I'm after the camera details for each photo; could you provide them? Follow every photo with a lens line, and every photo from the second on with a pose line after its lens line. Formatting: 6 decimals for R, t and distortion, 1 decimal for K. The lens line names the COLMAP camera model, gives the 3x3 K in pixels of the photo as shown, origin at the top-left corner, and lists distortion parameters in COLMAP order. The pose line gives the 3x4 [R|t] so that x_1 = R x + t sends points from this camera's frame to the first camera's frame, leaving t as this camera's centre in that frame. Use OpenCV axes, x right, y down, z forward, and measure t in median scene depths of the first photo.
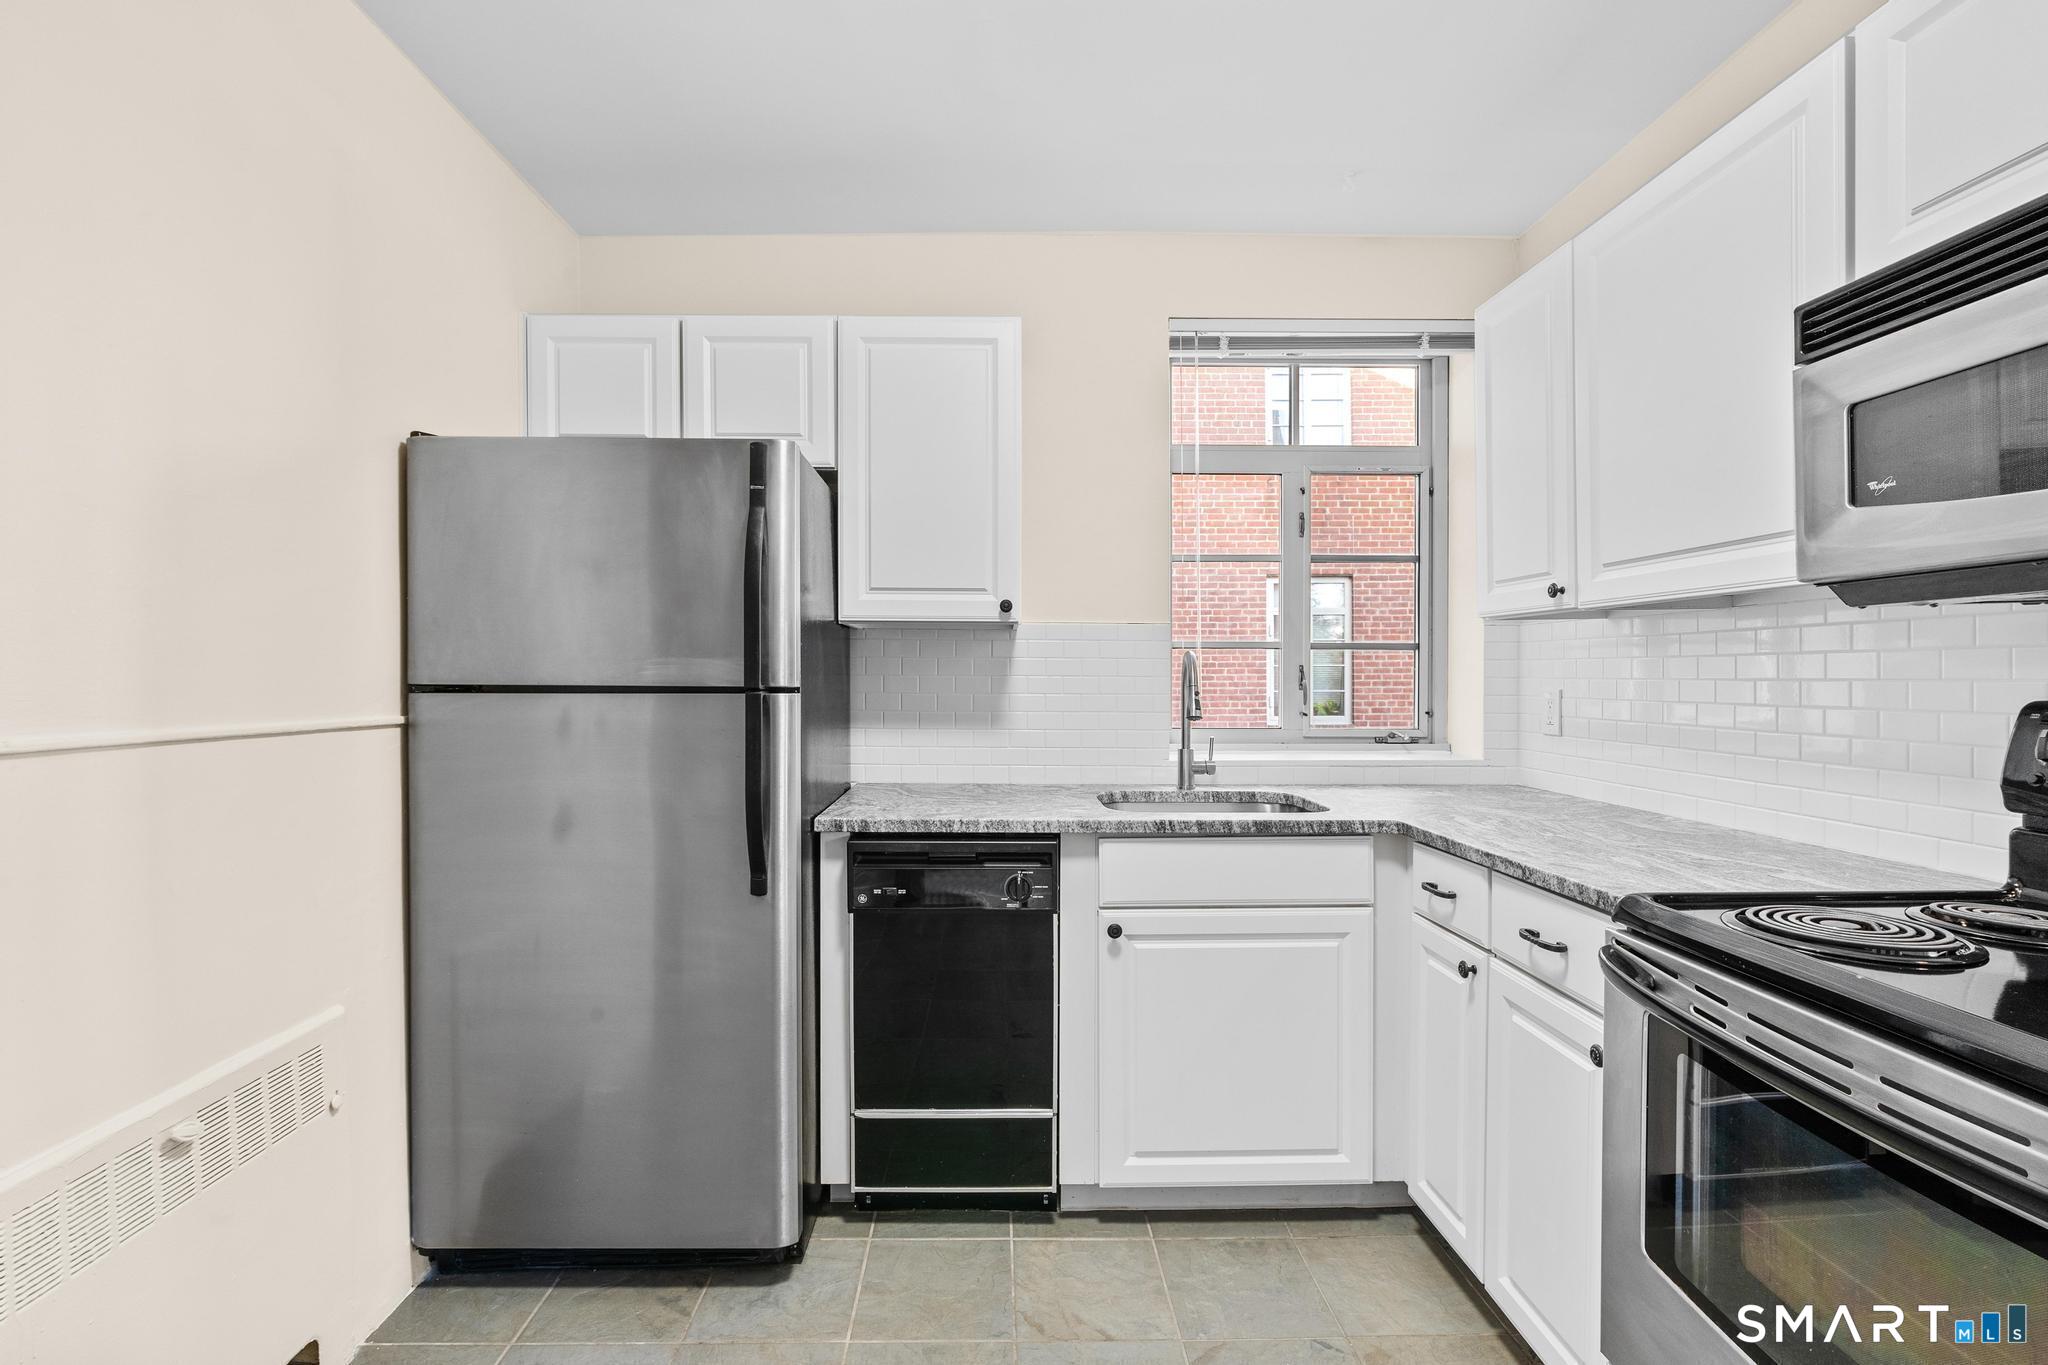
lens RADIAL K [[935.2, 0, 1014.2], [0, 935.2, 693.8], [0, 0, 1]] dist [-0.002267, -0.000074]
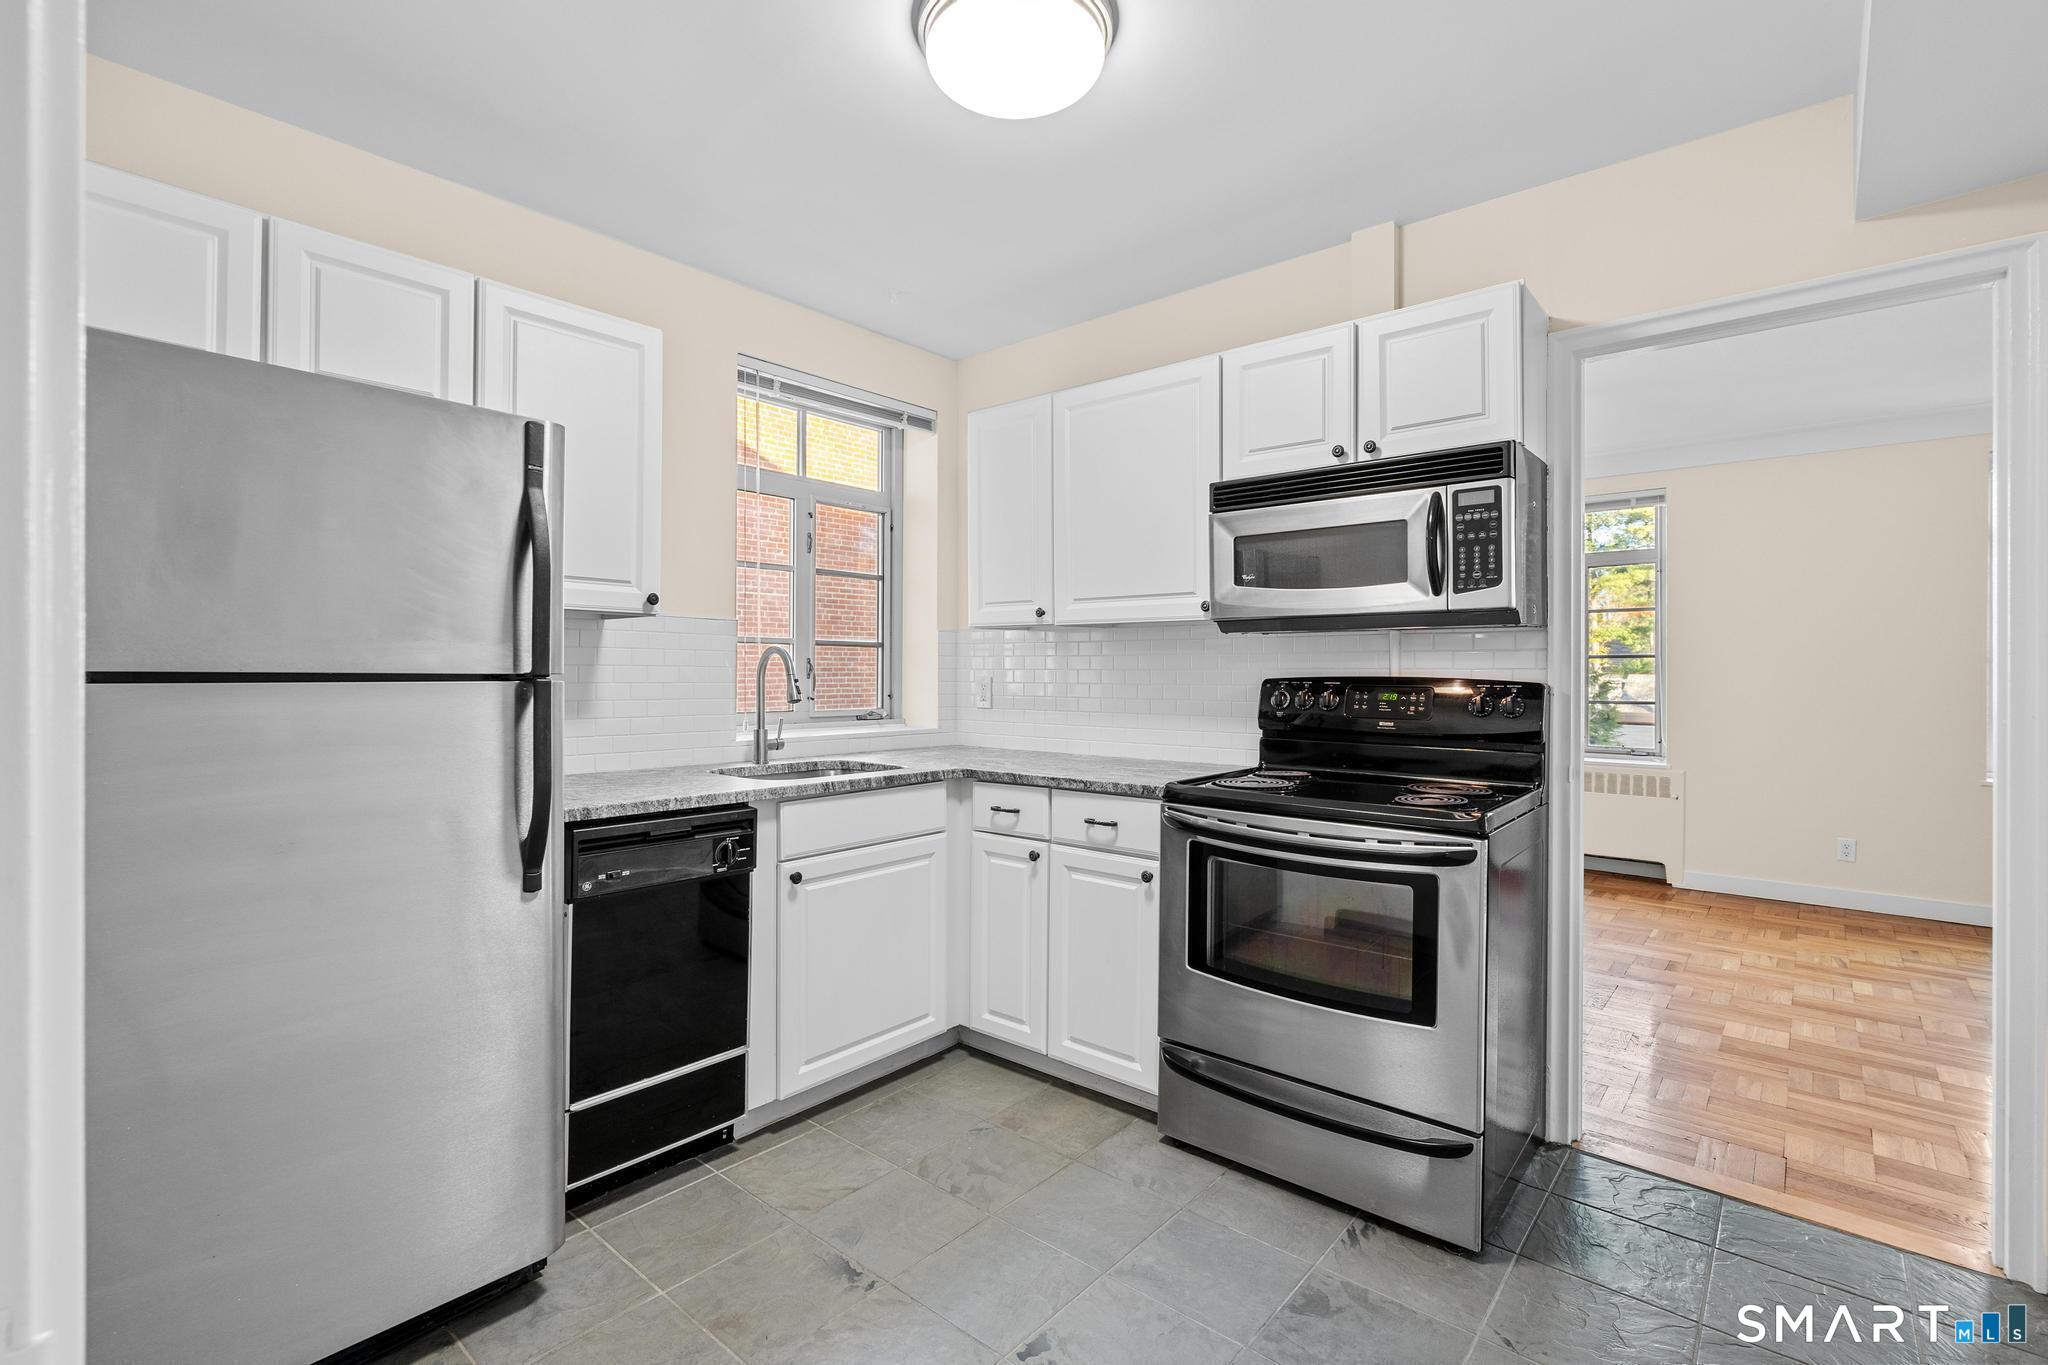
lens RADIAL K [[935.0, 0, 1016.4], [0, 935.0, 674.3], [0, 0, 1]] dist [0.000044, 0.000218]
pose [[0.663396, -0.000786, 0.748269, -0.591712], [0.011794, 0.999886, -0.009406, 0.006960], [-0.748176, 0.015065, 0.663329, -0.009877]]
